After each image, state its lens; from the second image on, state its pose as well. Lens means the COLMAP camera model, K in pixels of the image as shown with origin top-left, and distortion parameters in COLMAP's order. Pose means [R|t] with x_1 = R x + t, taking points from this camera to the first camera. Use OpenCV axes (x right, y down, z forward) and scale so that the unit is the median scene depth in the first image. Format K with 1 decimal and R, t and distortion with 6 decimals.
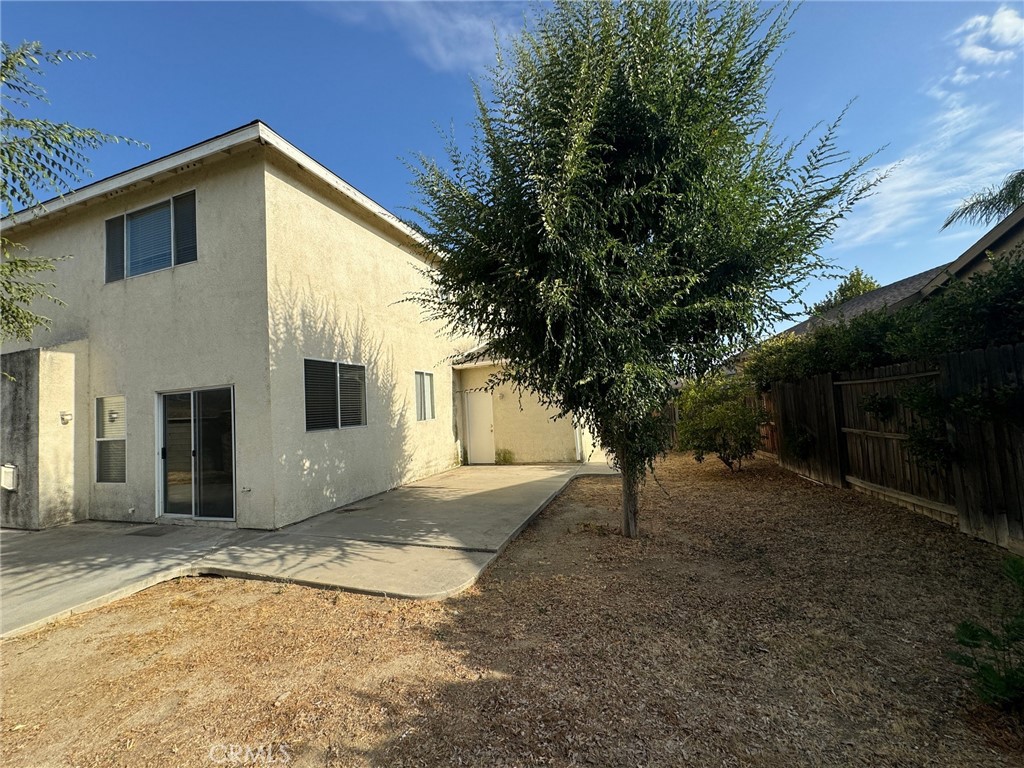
lens RADIAL K [[408.0, 0, 513.7], [0, 408.0, 384.6], [0, 0, 1]] dist [-0.003025, 0.000430]
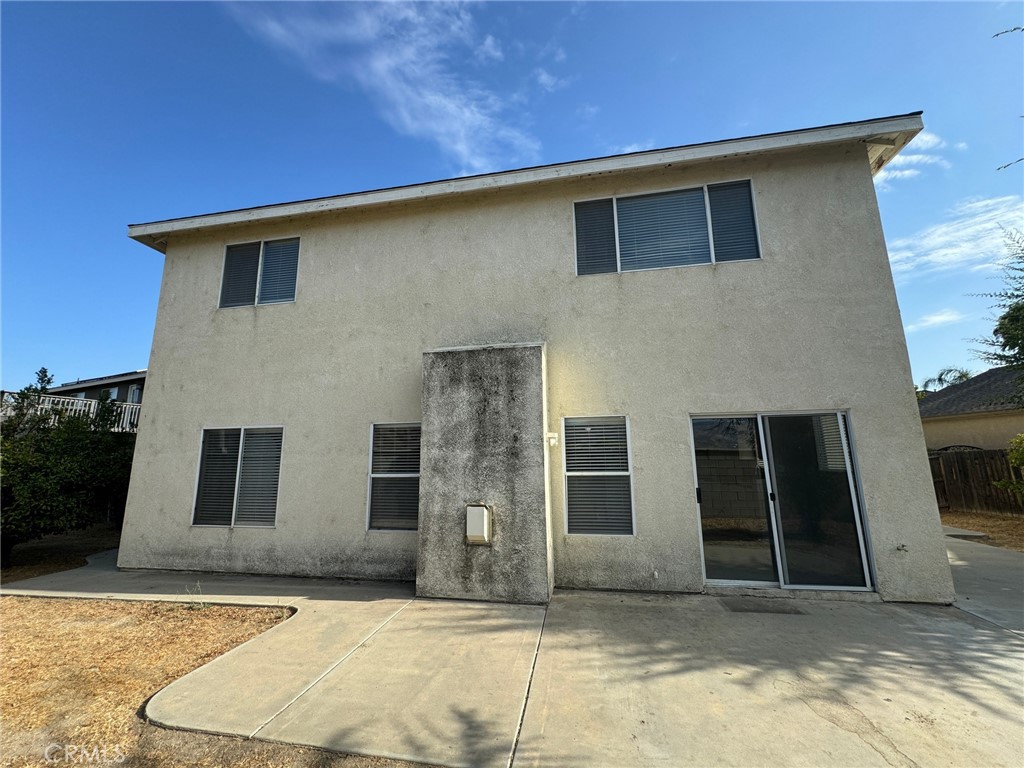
lens RADIAL K [[408.0, 0, 507.8], [0, 408.0, 384.0], [0, 0, 1]] dist [-0.003025, 0.000430]
pose [[0.988866, 0.070359, 0.131123, -1.270056], [-0.052500, 0.989453, -0.135005, 0.081058], [-0.139238, 0.126618, 0.982131, 0.266322]]
